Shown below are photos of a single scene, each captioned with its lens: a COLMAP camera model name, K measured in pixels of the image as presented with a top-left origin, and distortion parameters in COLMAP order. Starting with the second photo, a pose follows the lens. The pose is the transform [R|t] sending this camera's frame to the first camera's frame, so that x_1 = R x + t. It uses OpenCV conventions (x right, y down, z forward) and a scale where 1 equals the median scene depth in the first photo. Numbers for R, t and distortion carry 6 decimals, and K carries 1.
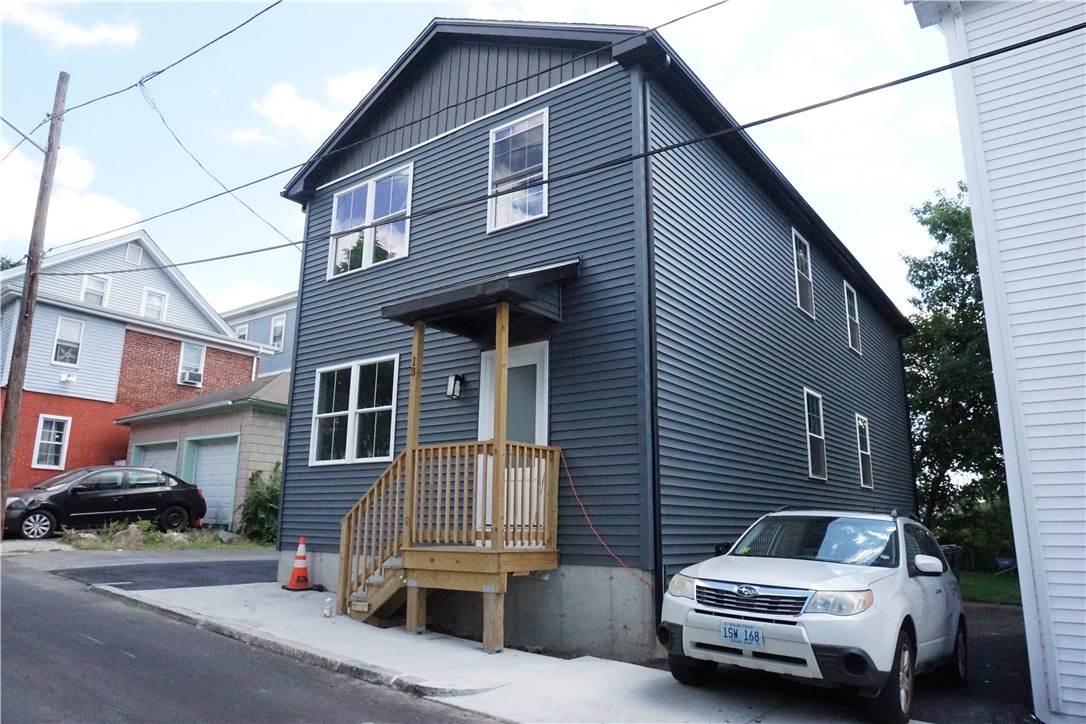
lens RADIAL K [[726.7, 0, 543.7], [0, 726.7, 359.1], [0, 0, 1]] dist [-0.073228, 0.042676]
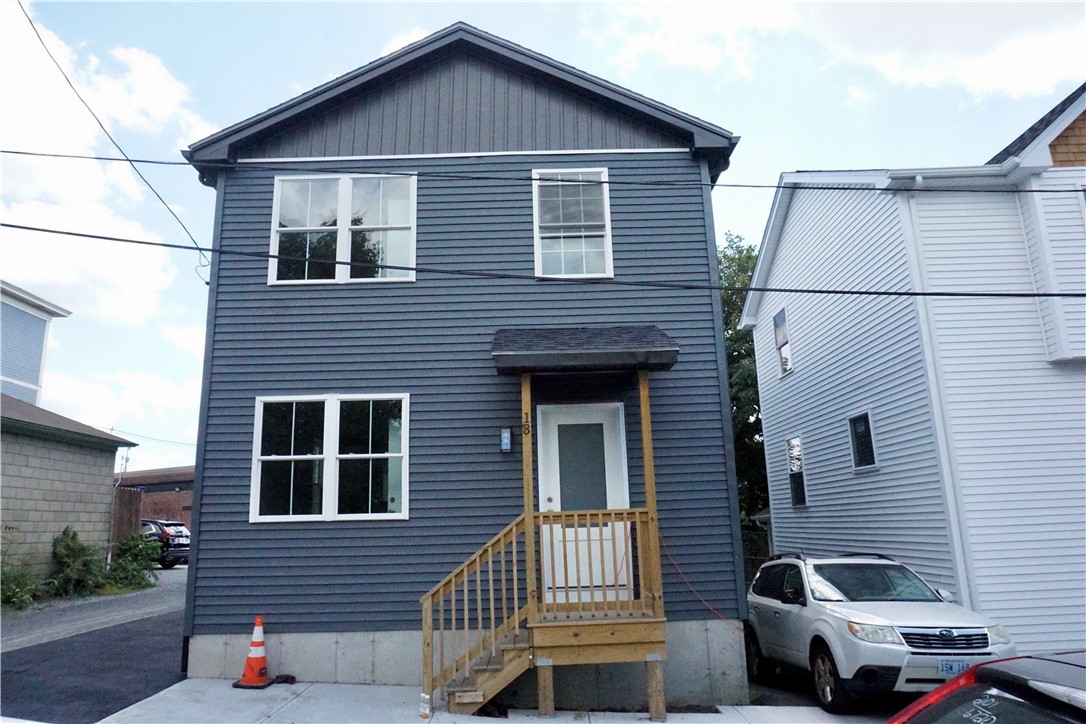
lens RADIAL K [[726.7, 0, 543.7], [0, 726.7, 359.1], [0, 0, 1]] dist [-0.073228, 0.042676]
pose [[0.800629, 0.099942, 0.590766, -0.646194], [-0.096133, 0.994643, -0.037985, -0.033680], [-0.591398, -0.026380, 0.805948, 0.227322]]
